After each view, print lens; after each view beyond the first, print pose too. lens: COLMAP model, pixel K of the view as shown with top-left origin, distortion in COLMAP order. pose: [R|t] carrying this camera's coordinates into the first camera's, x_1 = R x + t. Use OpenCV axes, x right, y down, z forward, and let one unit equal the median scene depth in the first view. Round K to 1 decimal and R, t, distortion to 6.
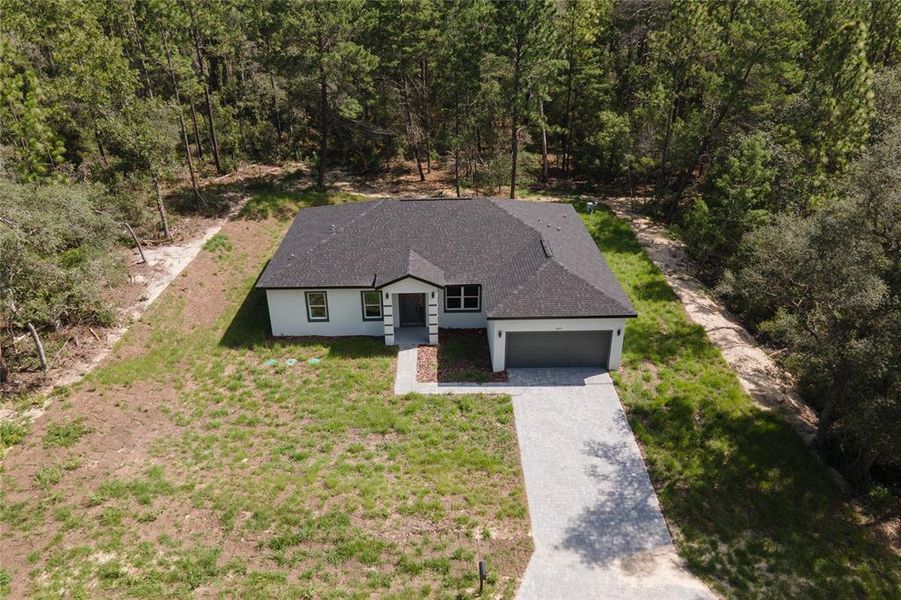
lens RADIAL K [[634.7, 0, 380.2], [0, 634.7, 323.2], [0, 0, 1]] dist [0.024662, -0.006153]
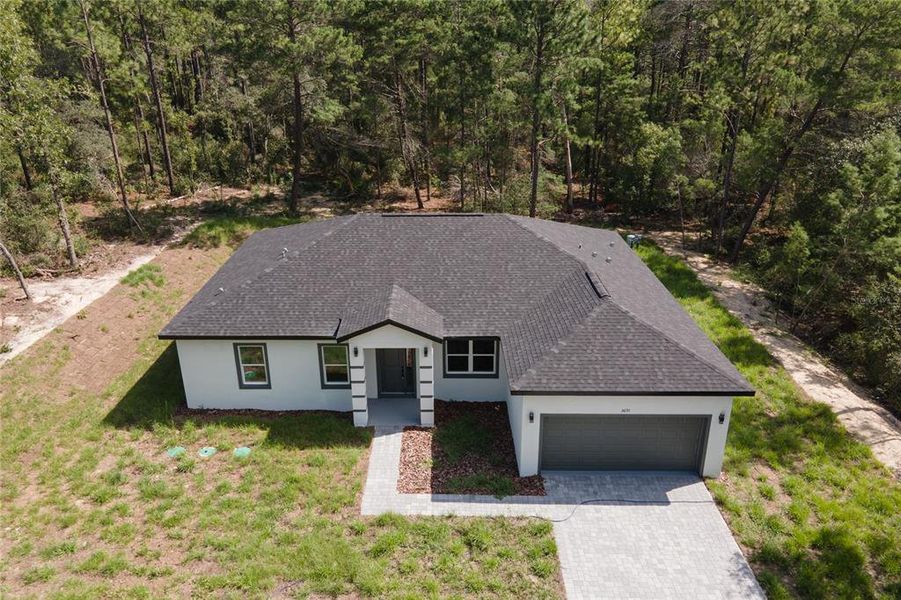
lens RADIAL K [[634.7, 0, 401.9], [0, 634.7, 295.5], [0, 0, 1]] dist [0.024662, -0.006153]
pose [[0.999469, 0.018980, 0.026473, 0.037234], [-0.015599, 0.992343, -0.122524, -0.020070], [-0.028595, 0.122046, 0.992112, 0.322368]]
